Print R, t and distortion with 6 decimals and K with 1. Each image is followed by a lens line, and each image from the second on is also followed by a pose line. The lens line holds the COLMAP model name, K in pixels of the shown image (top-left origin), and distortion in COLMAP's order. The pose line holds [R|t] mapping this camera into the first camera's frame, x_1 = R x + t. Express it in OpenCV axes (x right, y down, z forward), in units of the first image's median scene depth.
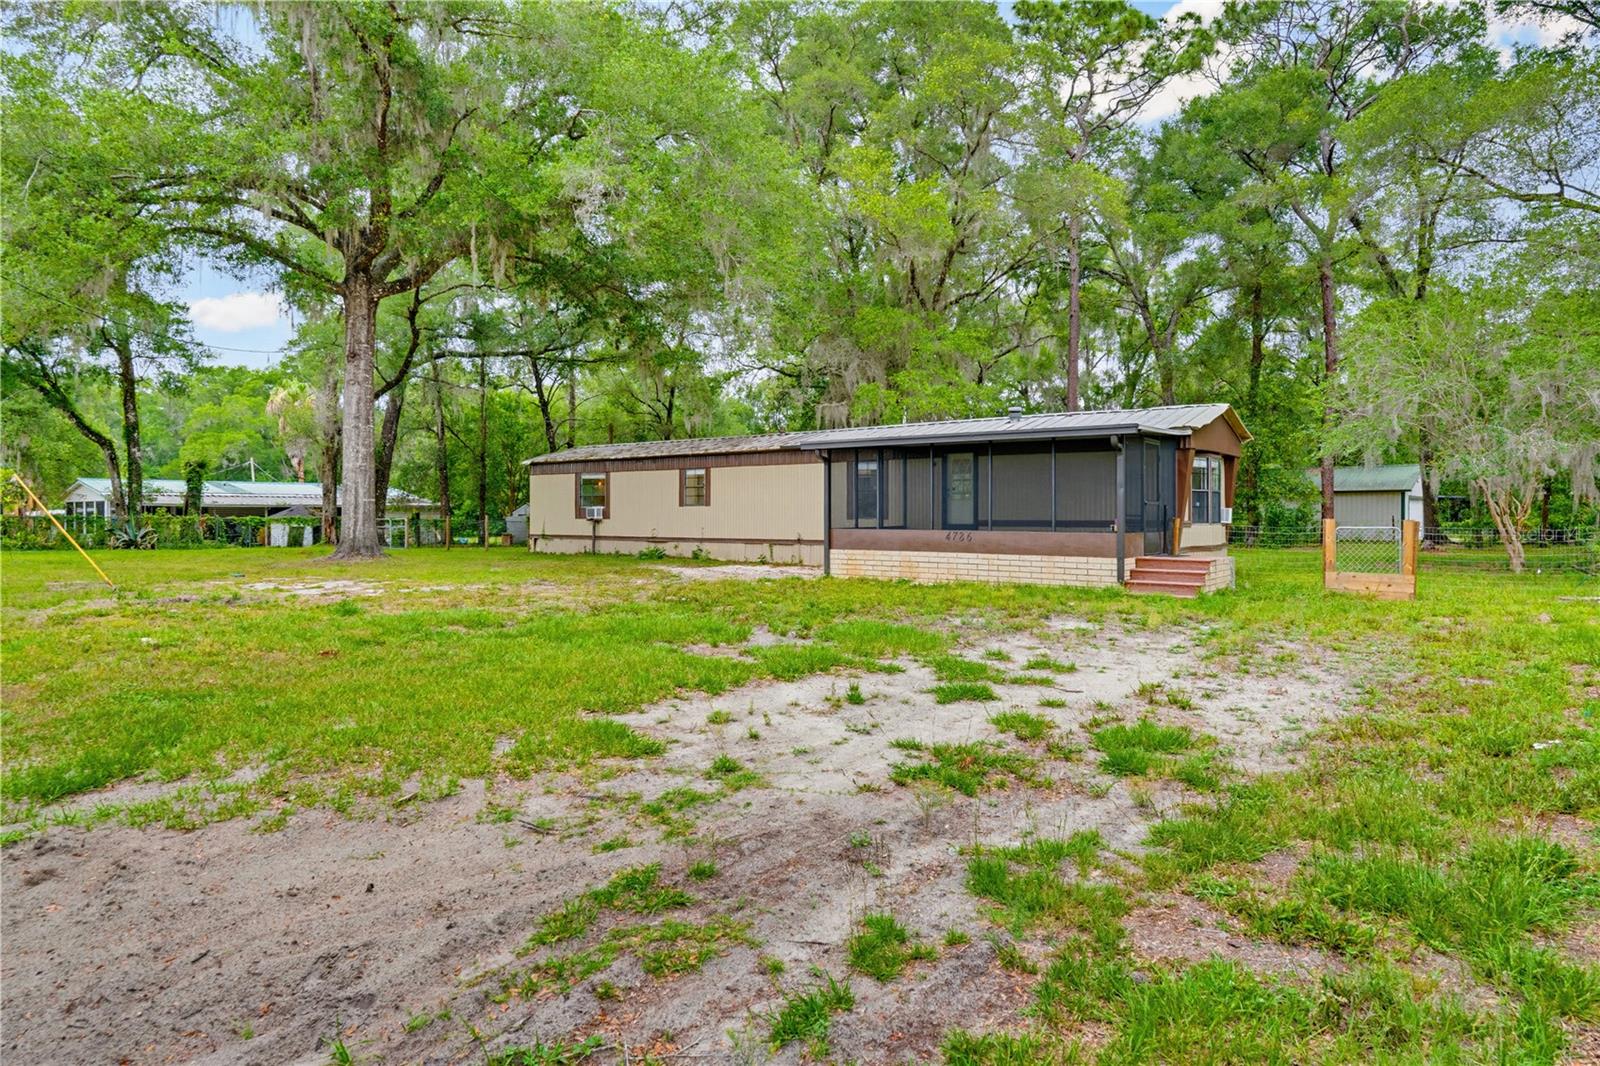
lens RADIAL K [[943.8, 0, 817.1], [0, 943.8, 509.5], [0, 0, 1]] dist [-0.002250, -0.000614]
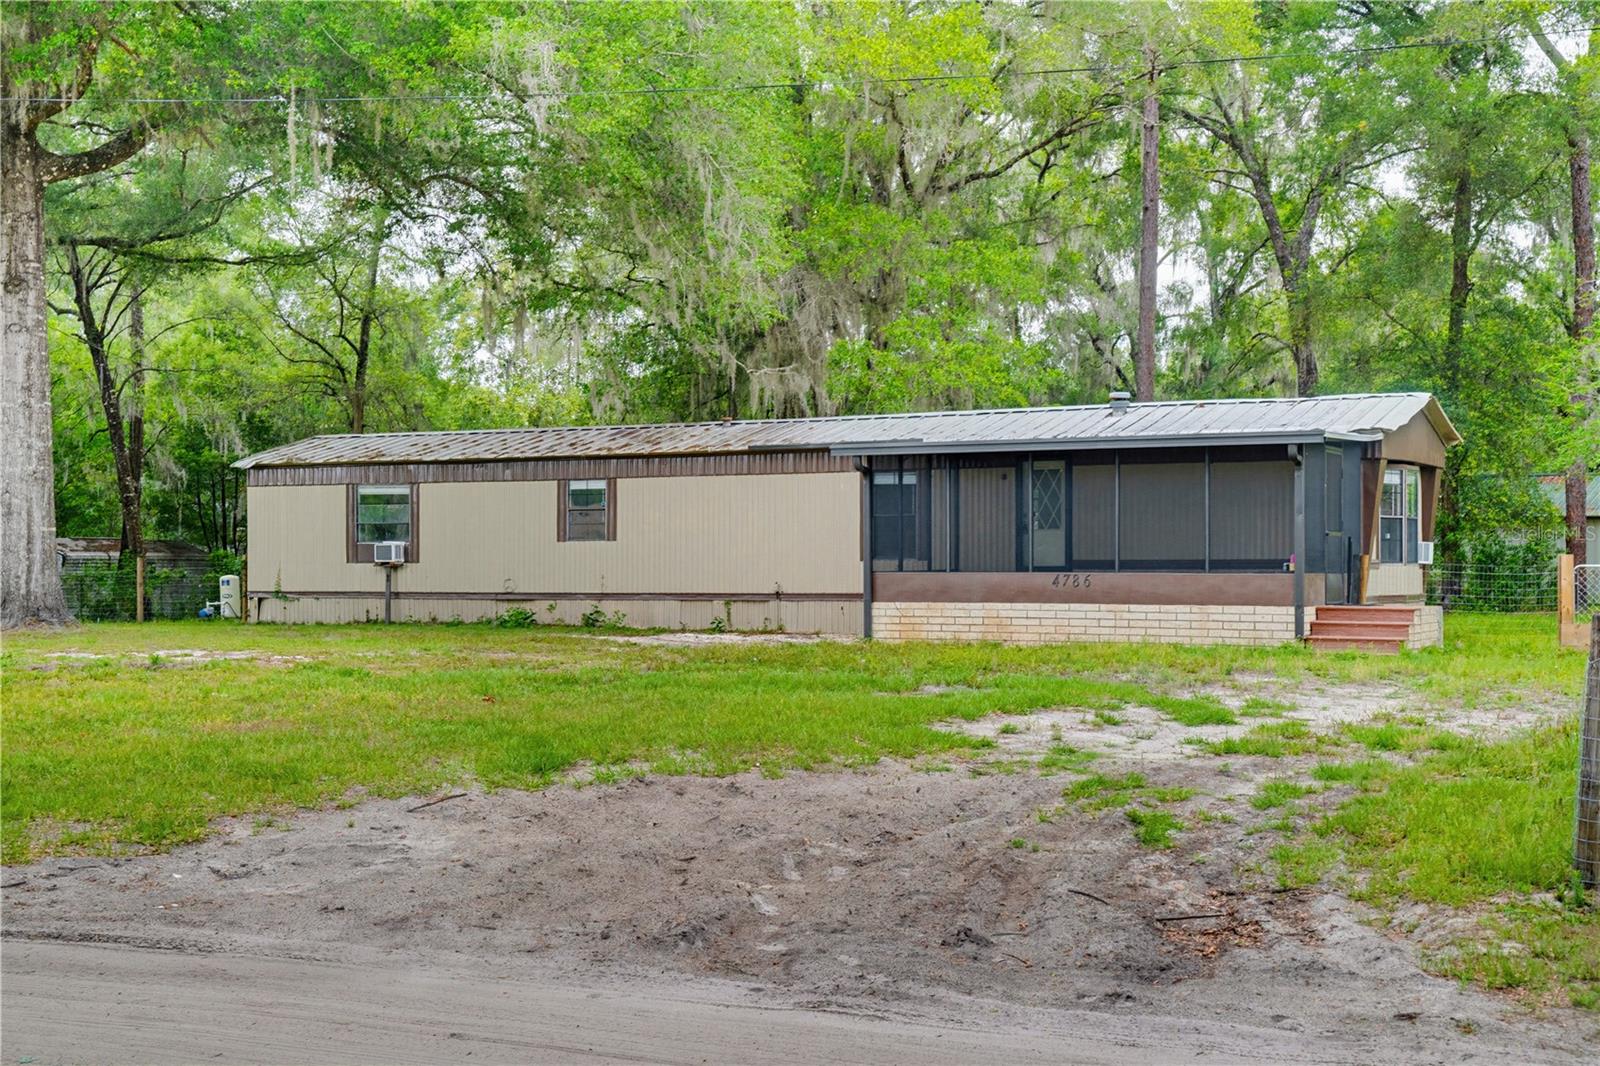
lens RADIAL K [[2192.7, 0, 799.1], [0, 2192.7, 568.6], [0, 0, 1]] dist [0.169009, 0.061480]
pose [[0.987834, -0.001737, 0.155503, -0.228351], [0.000839, 0.999983, 0.005838, 0.006789], [-0.155511, -0.005636, 0.987818, -0.450276]]
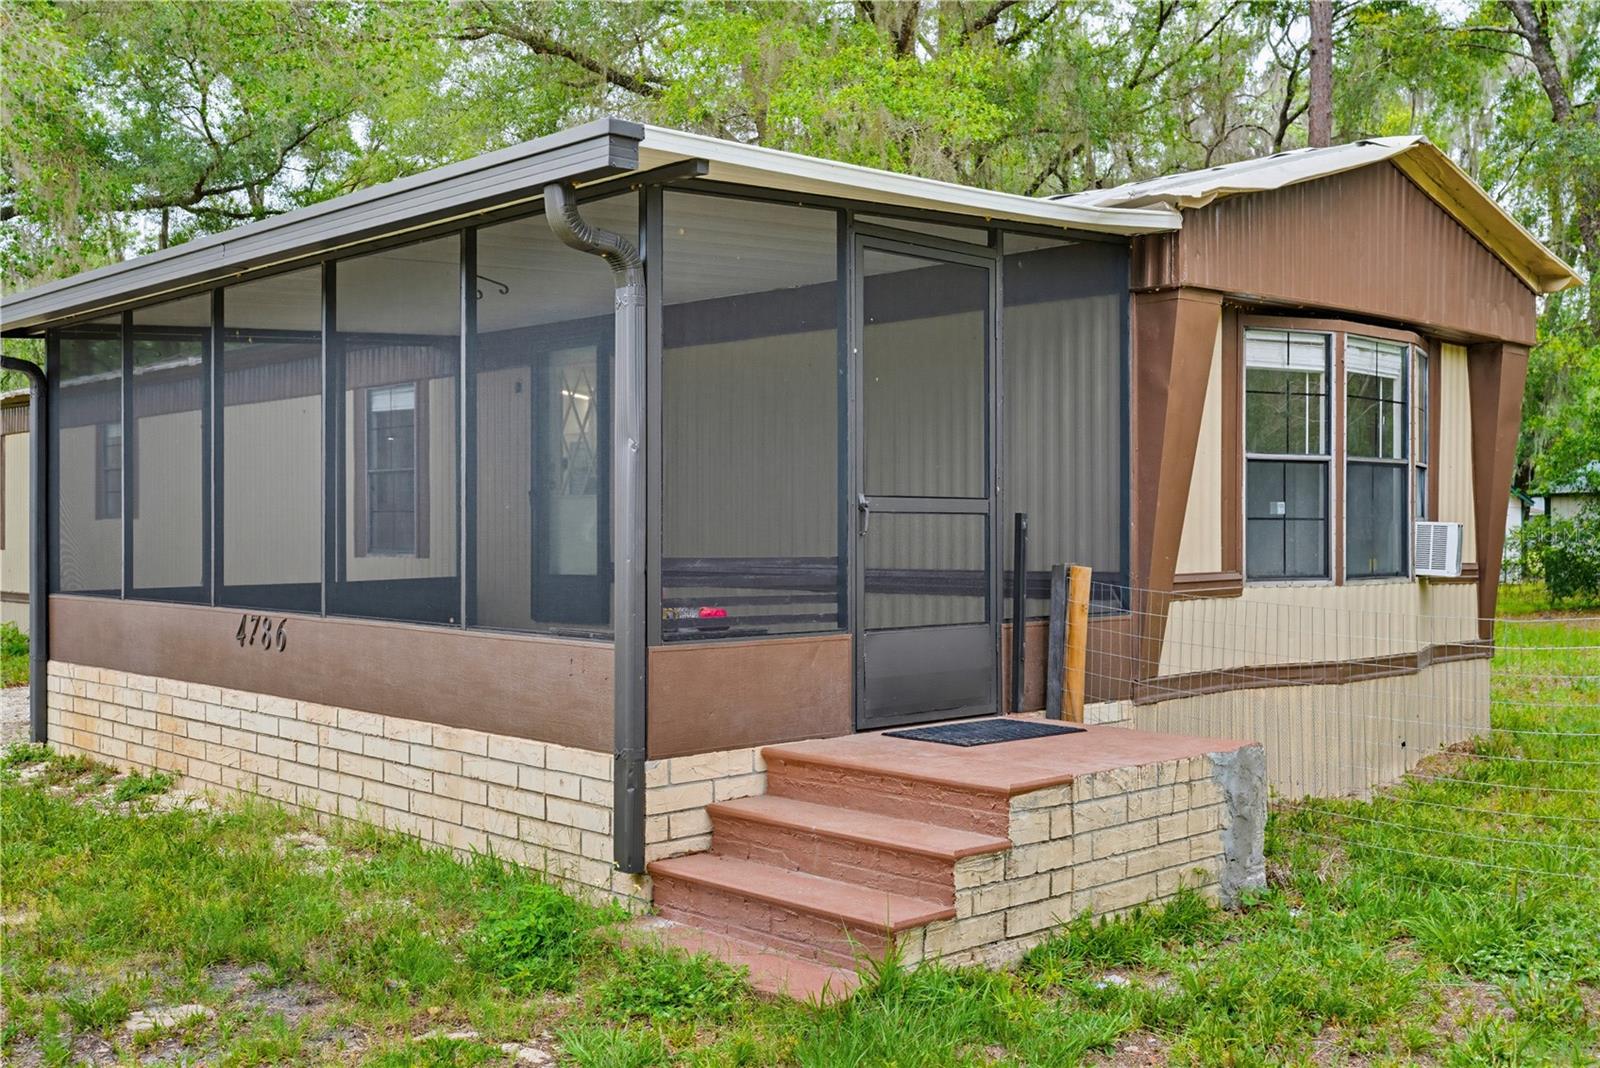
lens RADIAL K [[1640.7, 0, 800.0], [0, 1640.7, 534.0], [0, 0, 1]] dist [0.004129, 0.016531]
pose [[0.984909, -0.002171, -0.173057, 0.276339], [0.003289, 0.999976, 0.006174, -0.001413], [0.173039, -0.006650, 0.984892, 0.411771]]
